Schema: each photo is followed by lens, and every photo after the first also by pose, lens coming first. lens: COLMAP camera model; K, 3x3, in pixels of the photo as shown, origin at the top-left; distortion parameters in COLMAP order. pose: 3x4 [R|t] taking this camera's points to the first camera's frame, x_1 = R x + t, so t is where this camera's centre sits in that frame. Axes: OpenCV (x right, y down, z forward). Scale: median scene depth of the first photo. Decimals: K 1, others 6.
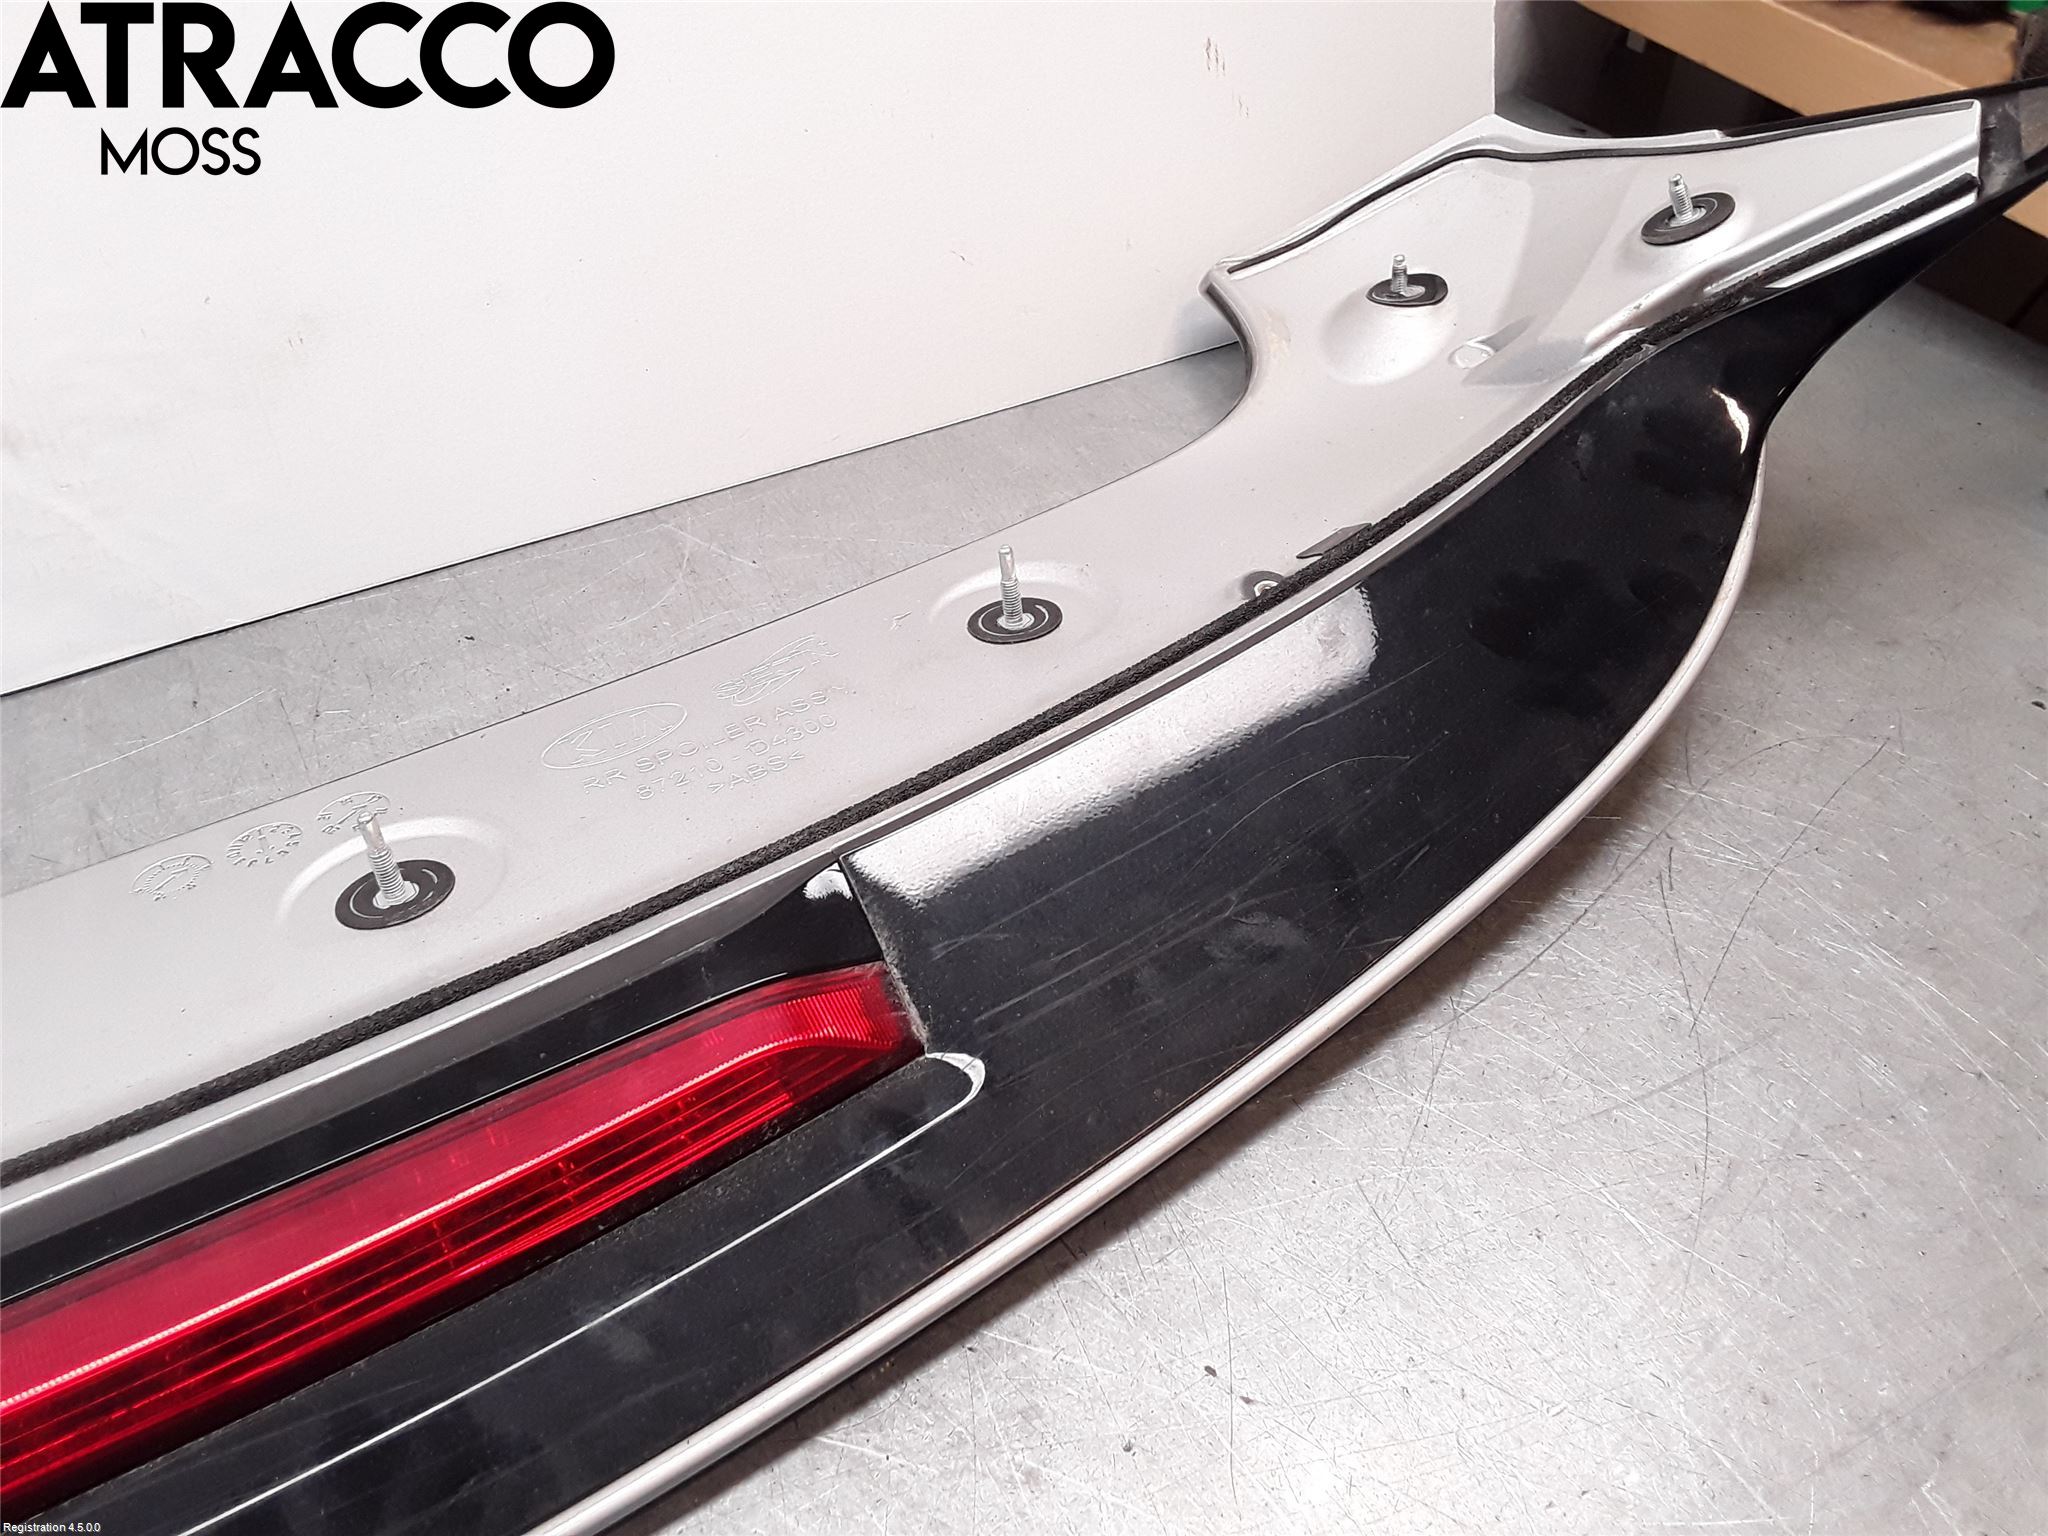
lens RADIAL K [[1658.3, 0, 1034.5], [0, 1658.3, 760.6], [0, 0, 1]] dist [0.131847, -0.218822]
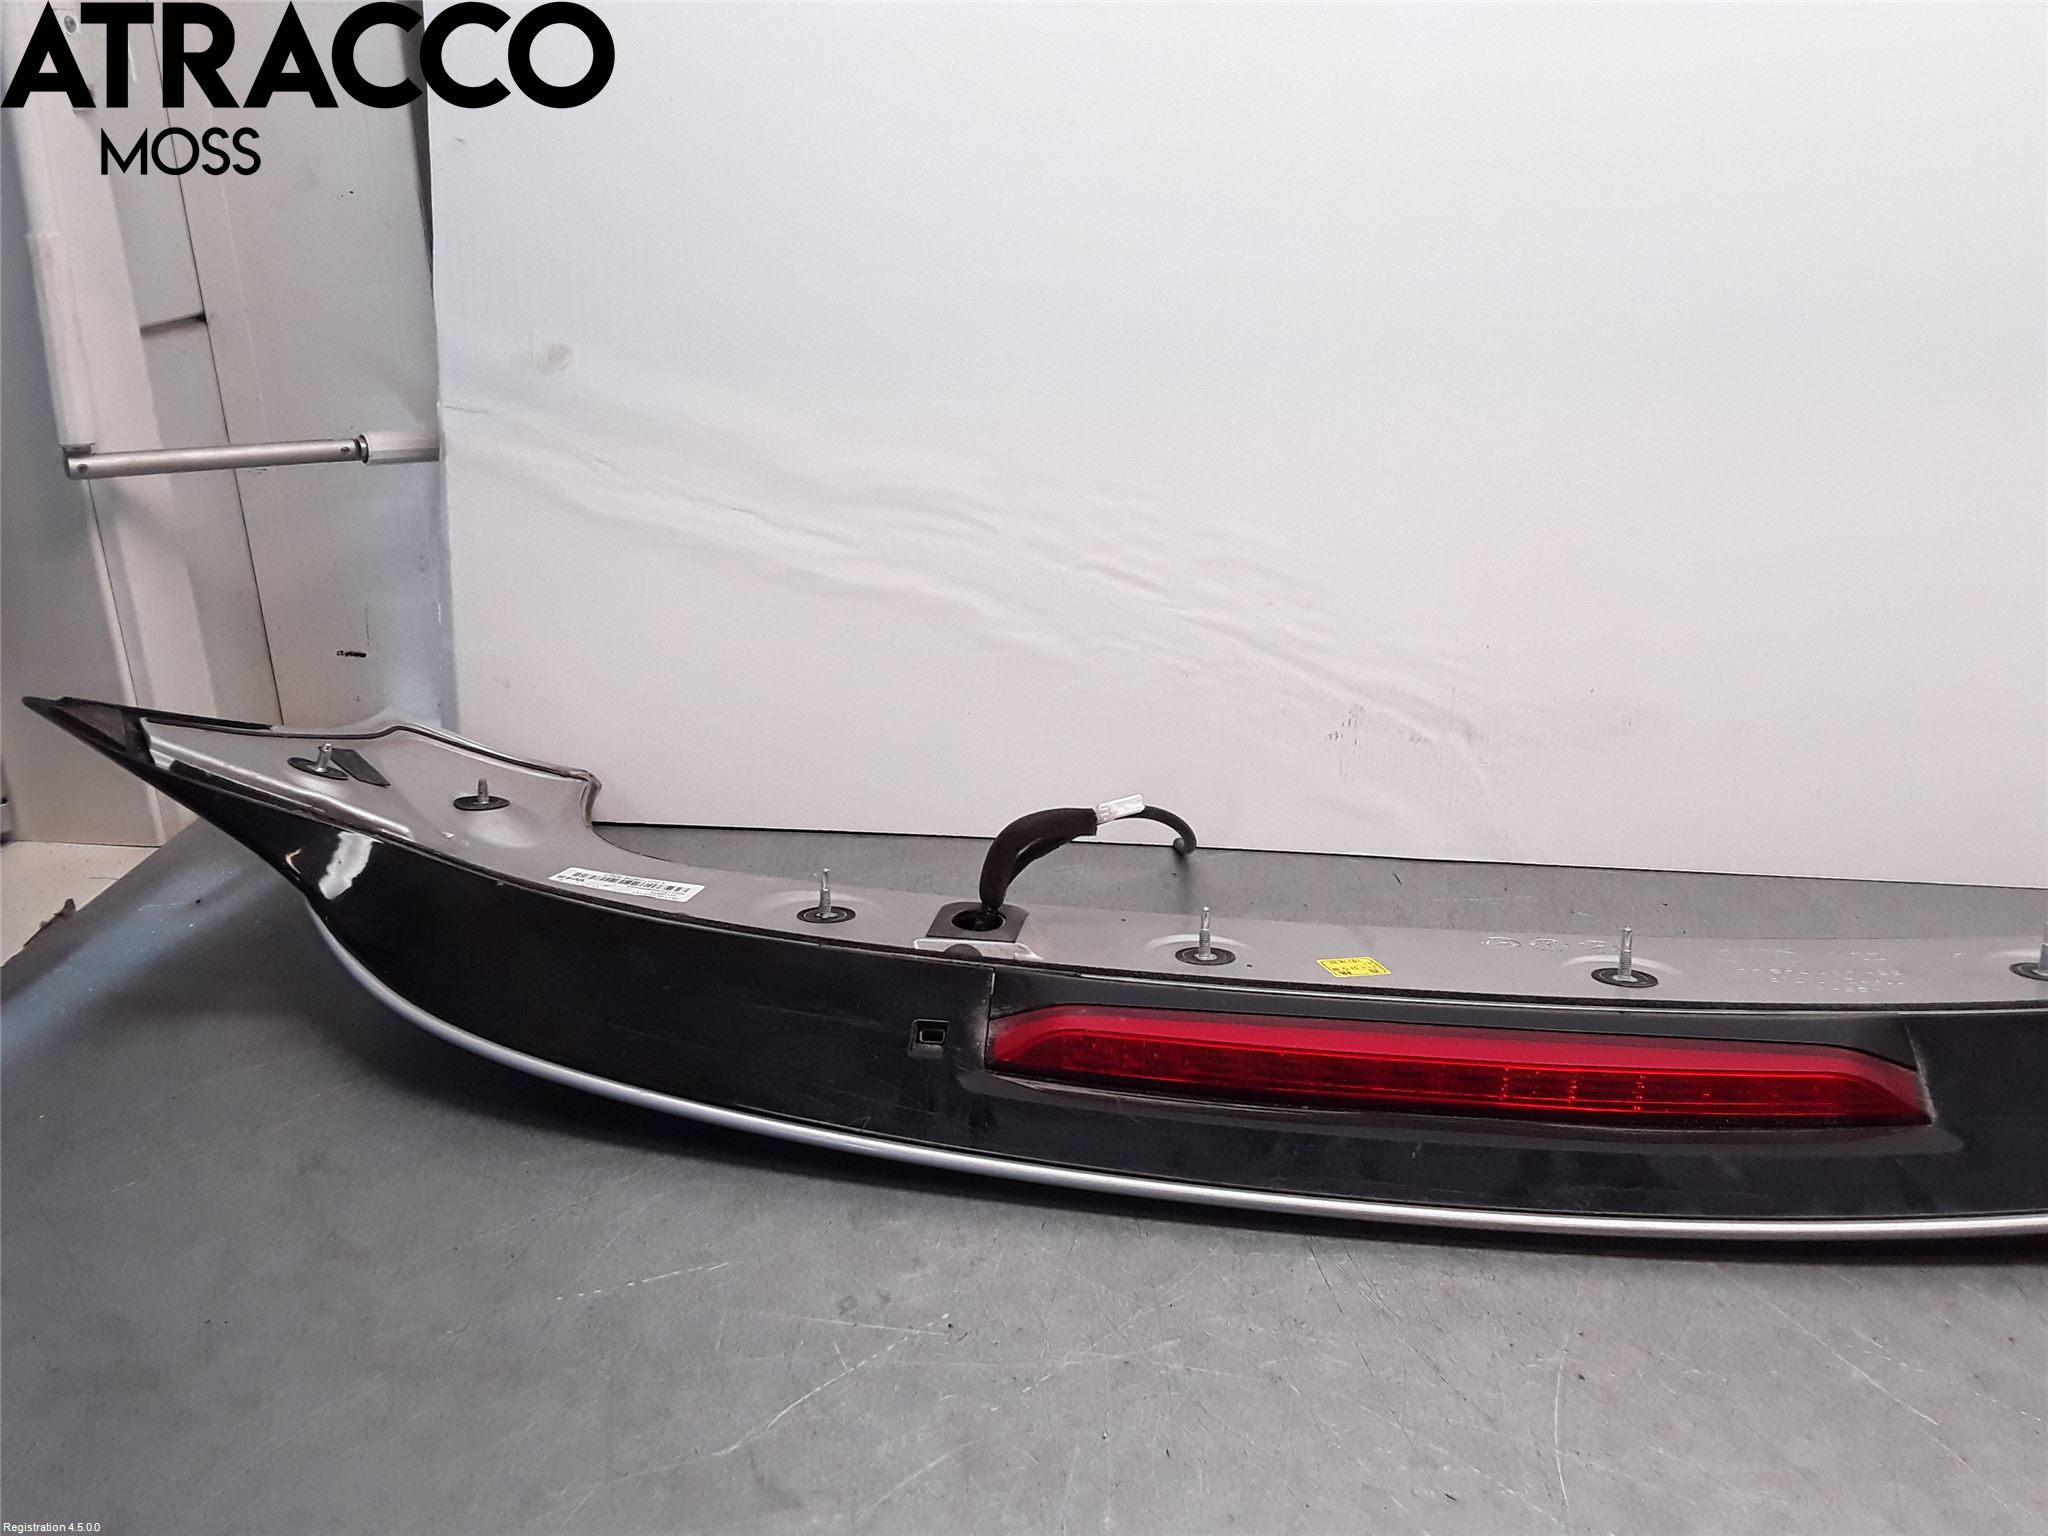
lens RADIAL K [[1658.3, 0, 1034.5], [0, 1658.3, 760.6], [0, 0, 1]] dist [0.131847, -0.218822]
pose [[0.808186, 0.213810, -0.548745, 0.045252], [-0.392818, 0.889924, -0.231794, 0.437201], [0.438782, 0.402890, 0.803212, -0.682106]]
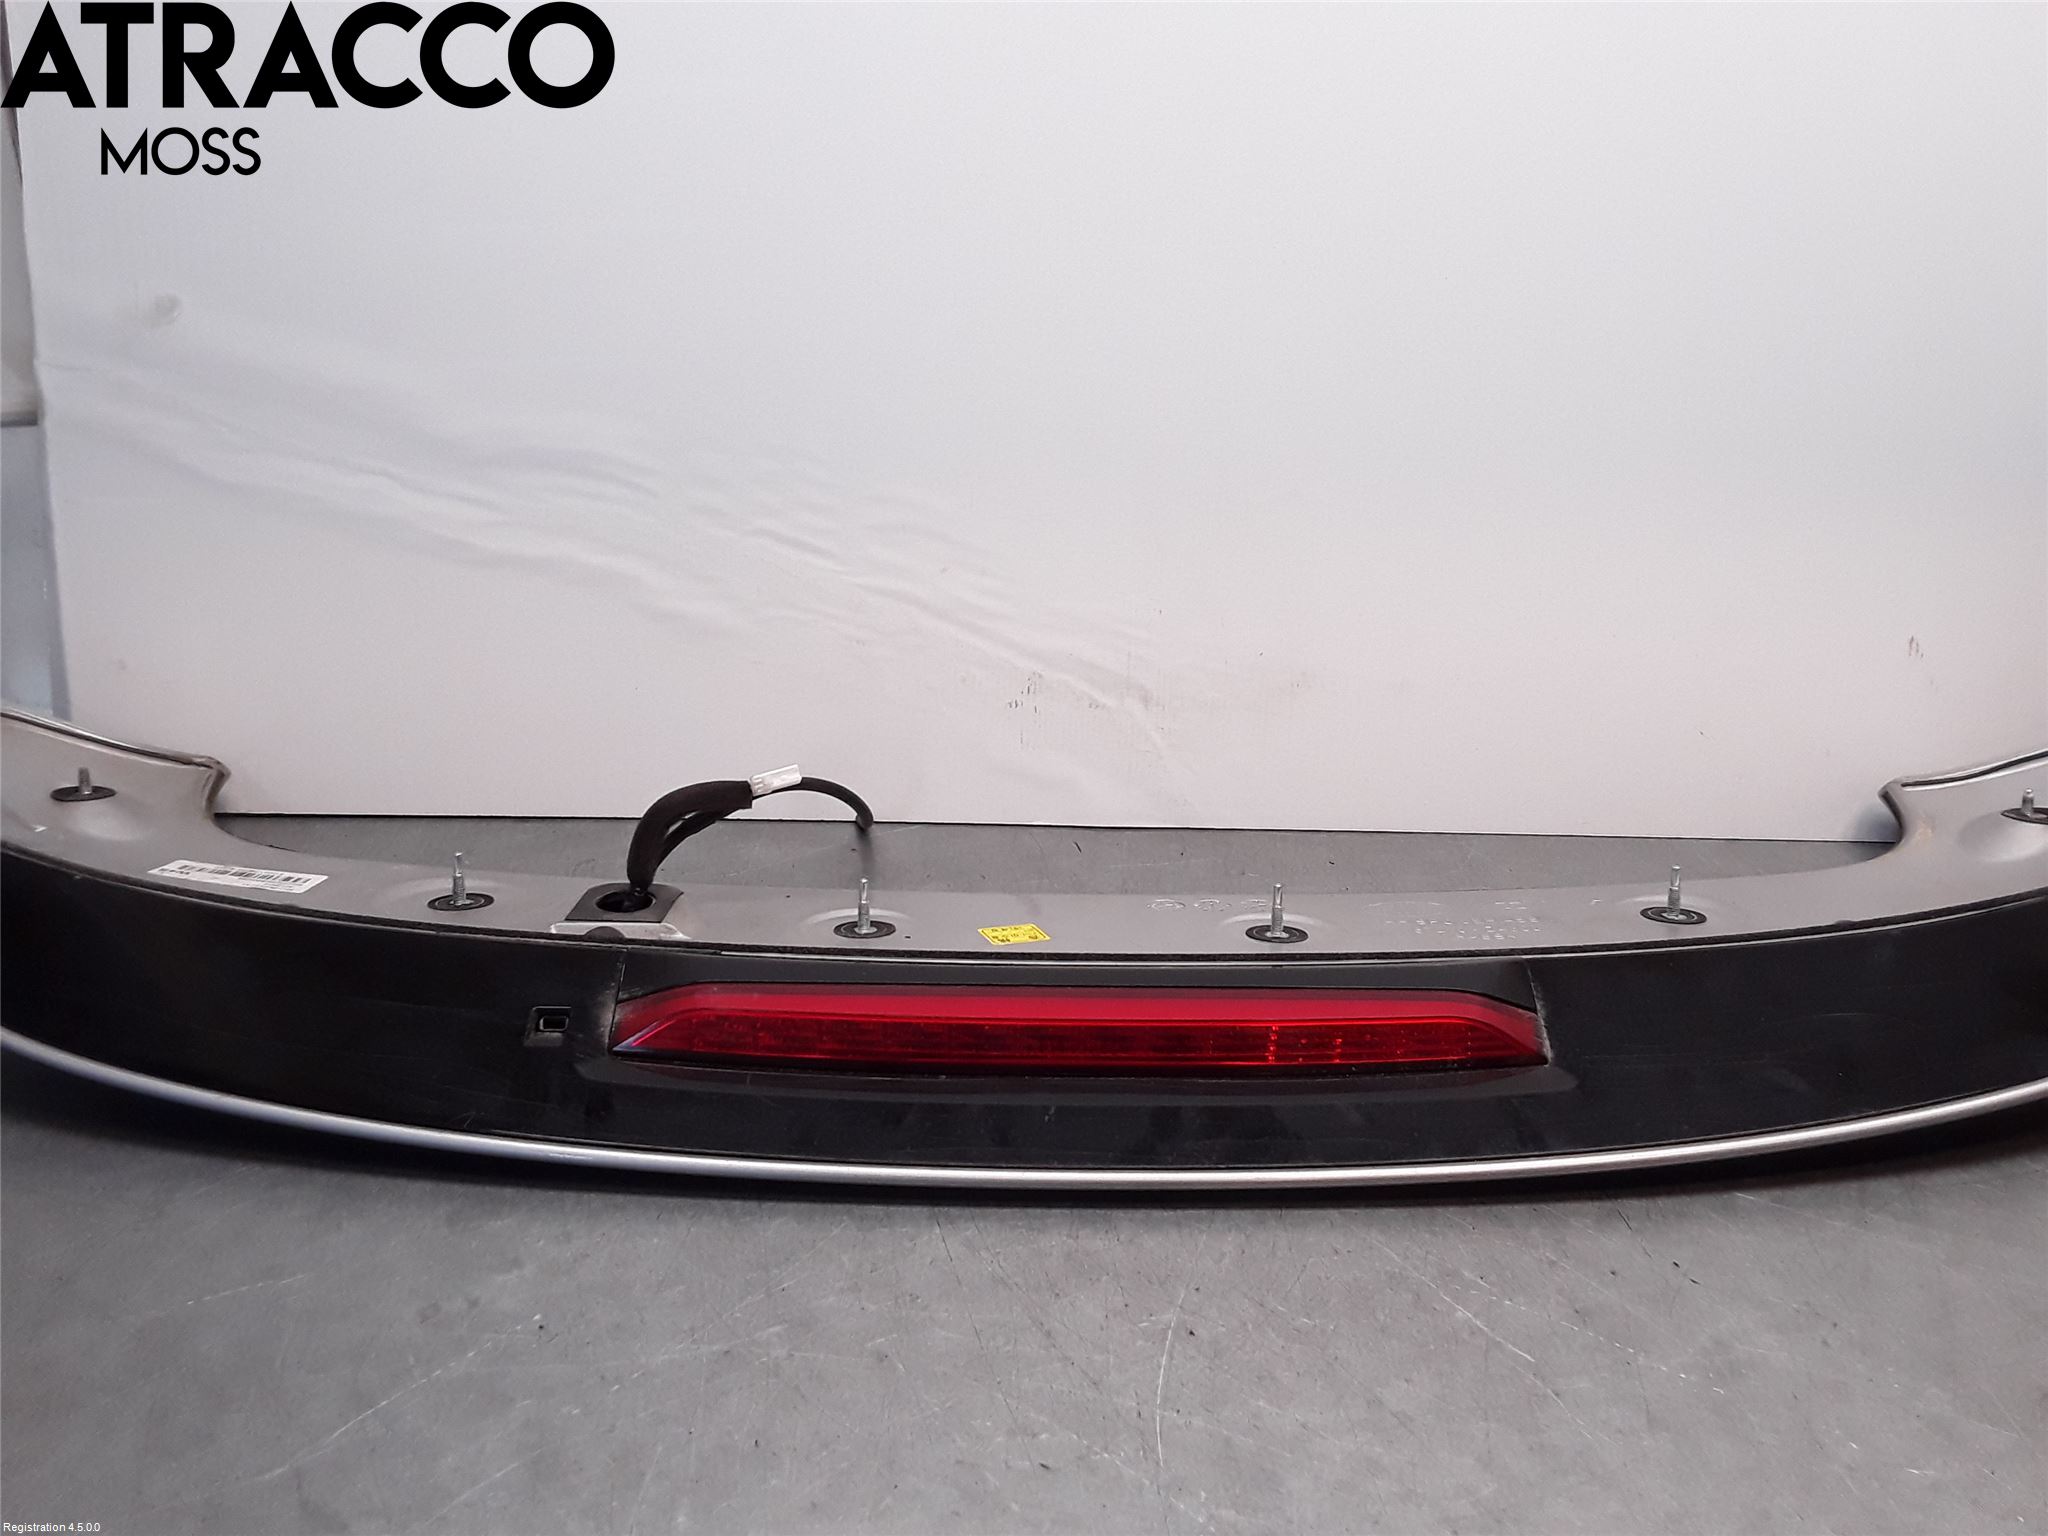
lens RADIAL K [[1658.3, 0, 1034.5], [0, 1658.3, 760.6], [0, 0, 1]] dist [0.131847, -0.218822]
pose [[0.871108, 0.195739, -0.450396, 0.140444], [-0.342970, 0.898898, -0.272680, 0.398263], [0.351485, 0.392006, 0.850170, -0.578981]]
